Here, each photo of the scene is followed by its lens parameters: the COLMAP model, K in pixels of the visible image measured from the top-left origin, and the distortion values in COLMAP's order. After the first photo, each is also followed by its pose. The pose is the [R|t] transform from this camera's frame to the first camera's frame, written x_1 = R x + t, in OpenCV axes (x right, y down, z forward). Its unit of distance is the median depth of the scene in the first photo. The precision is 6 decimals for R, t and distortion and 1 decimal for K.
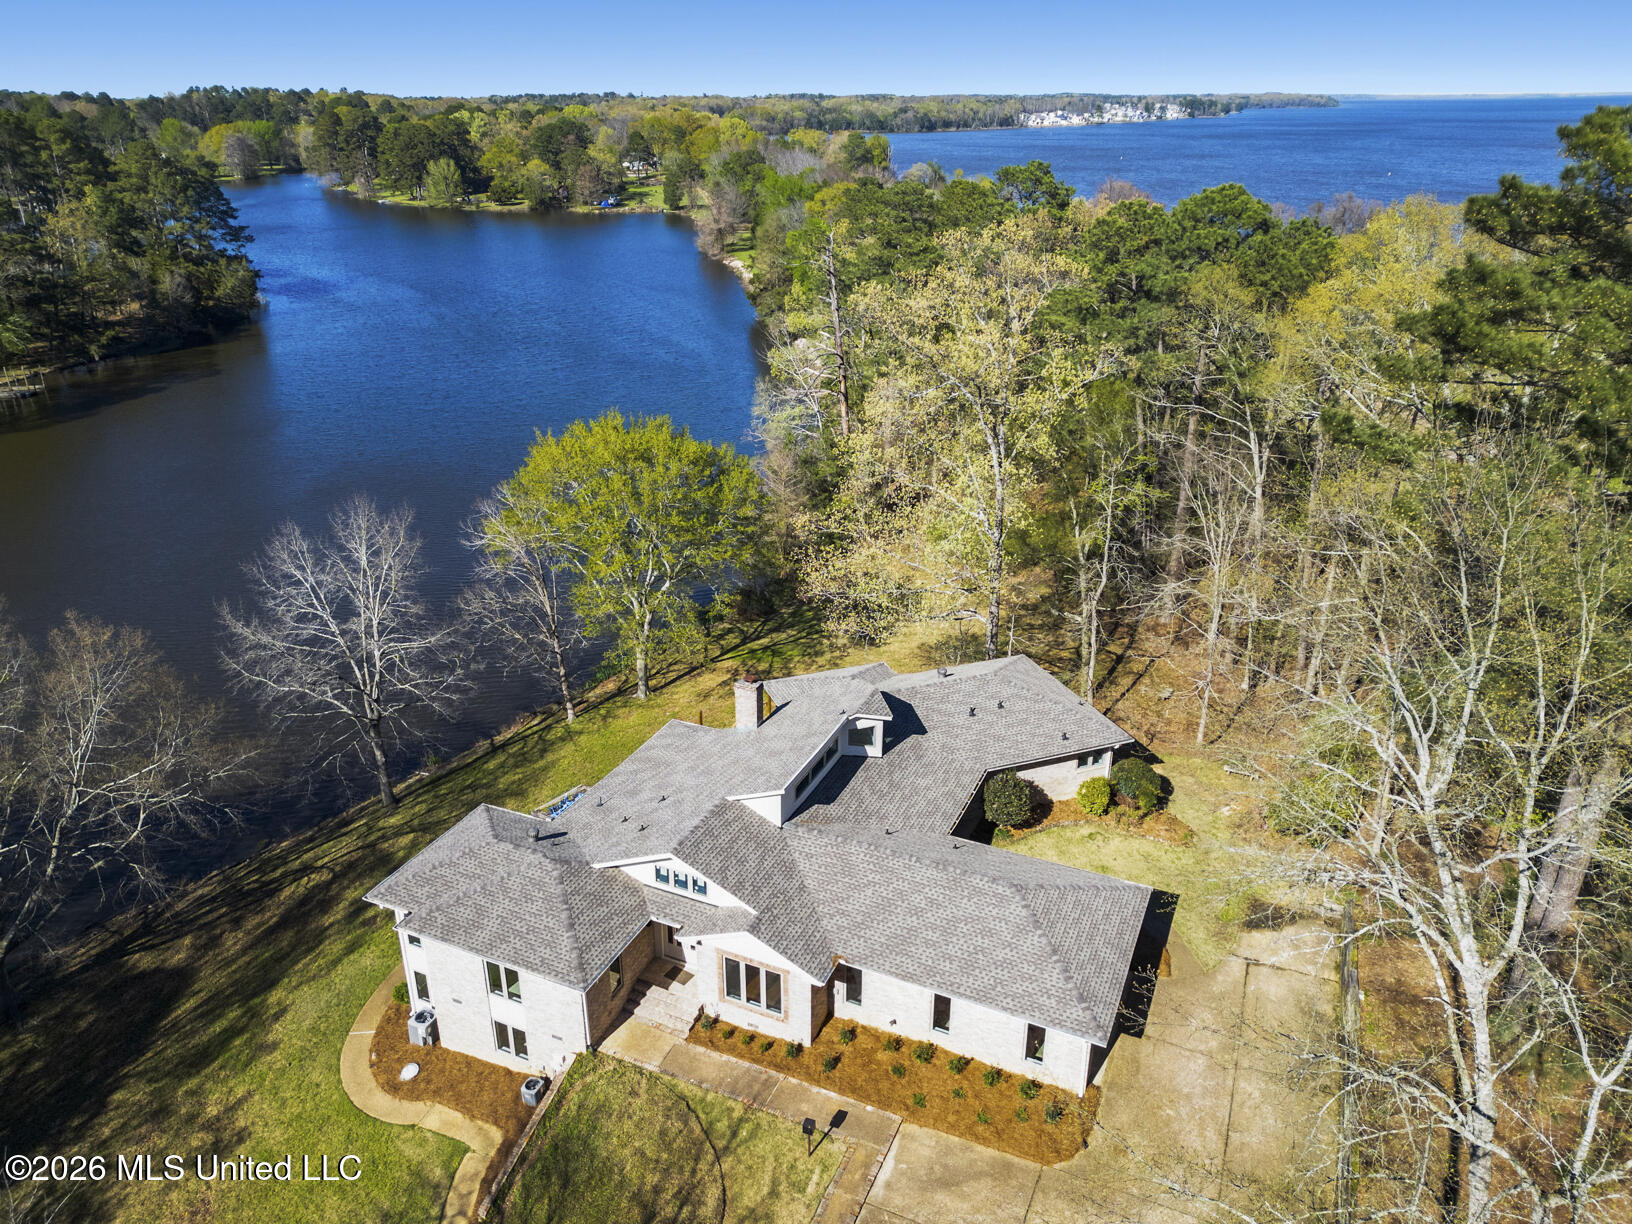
lens RADIAL K [[1109.5, 0, 816.0], [0, 1109.5, 612.0], [0, 0, 1]] dist [0.084579, -0.087218]
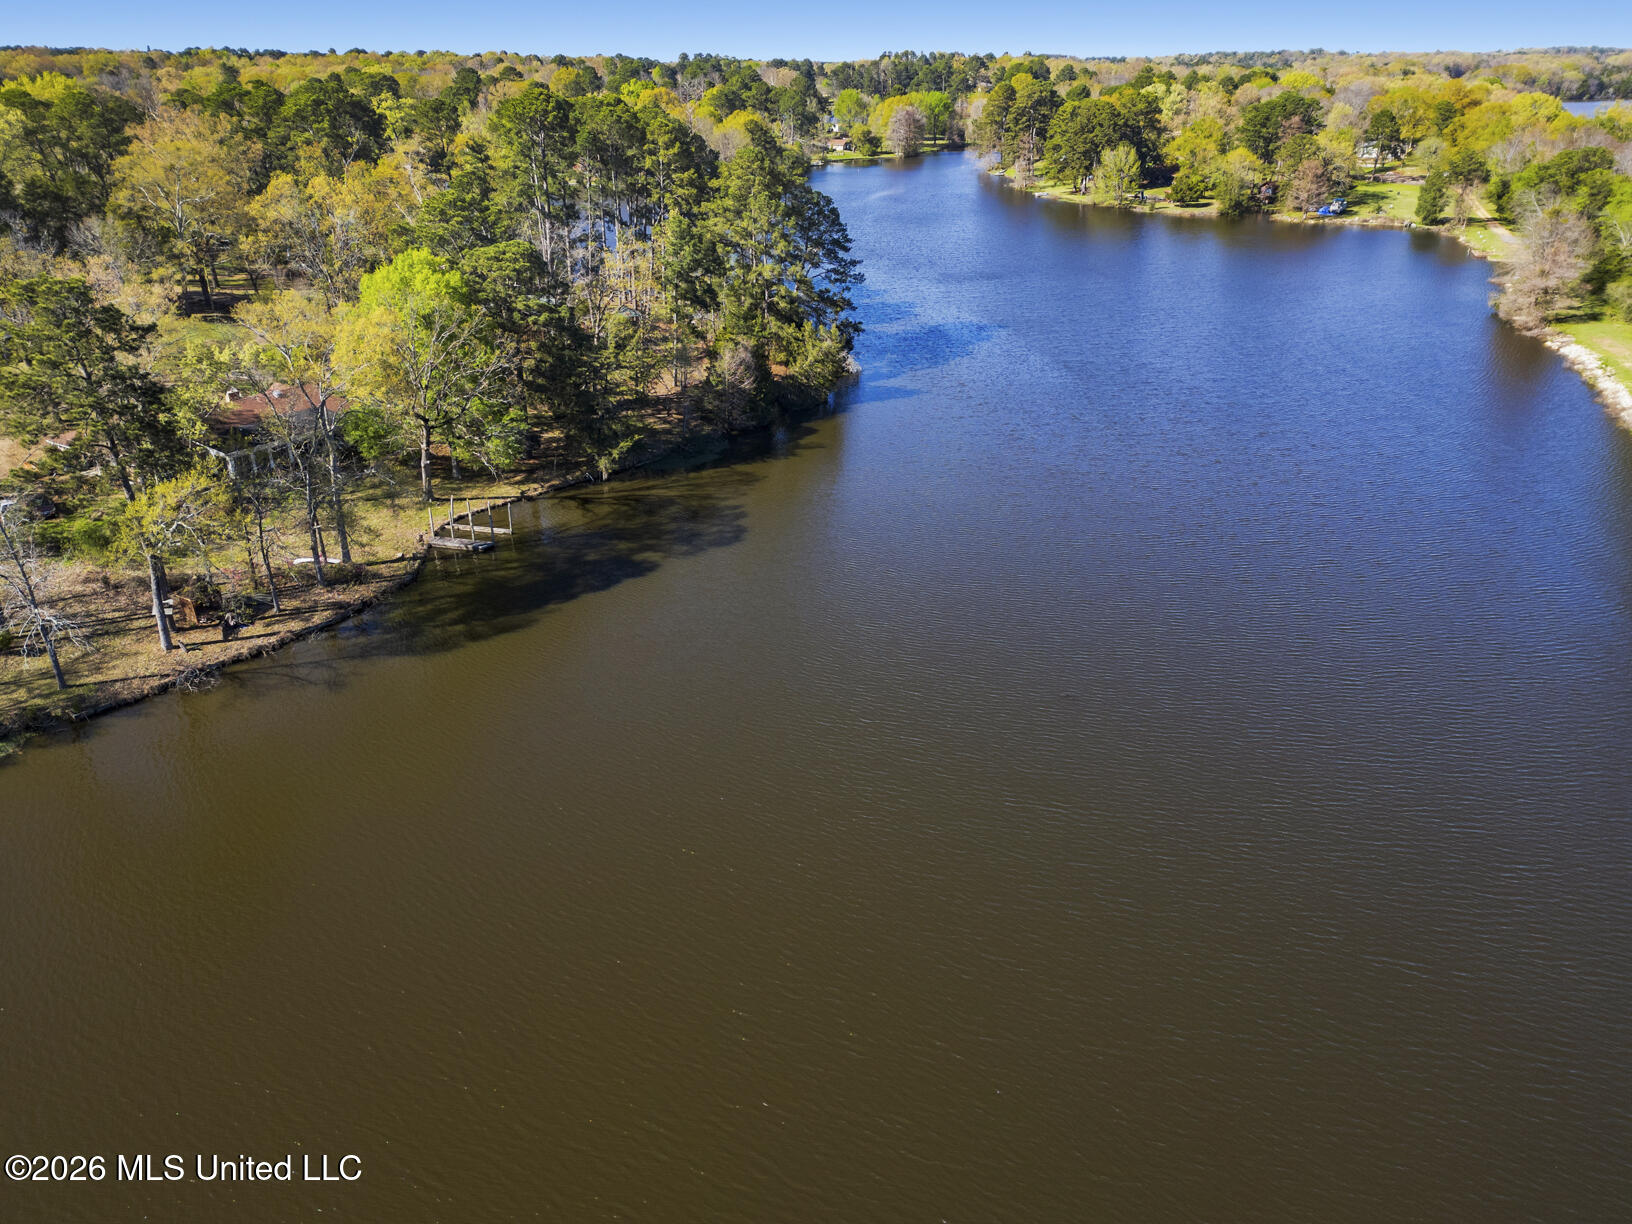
lens RADIAL K [[1145.2, 0, 816.0], [0, 1145.2, 612.0], [0, 0, 1]] dist [0.005150, -0.010431]
pose [[0.863836, 0.211786, -0.457093, -0.071572], [-0.199850, 0.976954, 0.074969, -0.089333], [0.462437, 0.026589, 0.886253, 0.173783]]
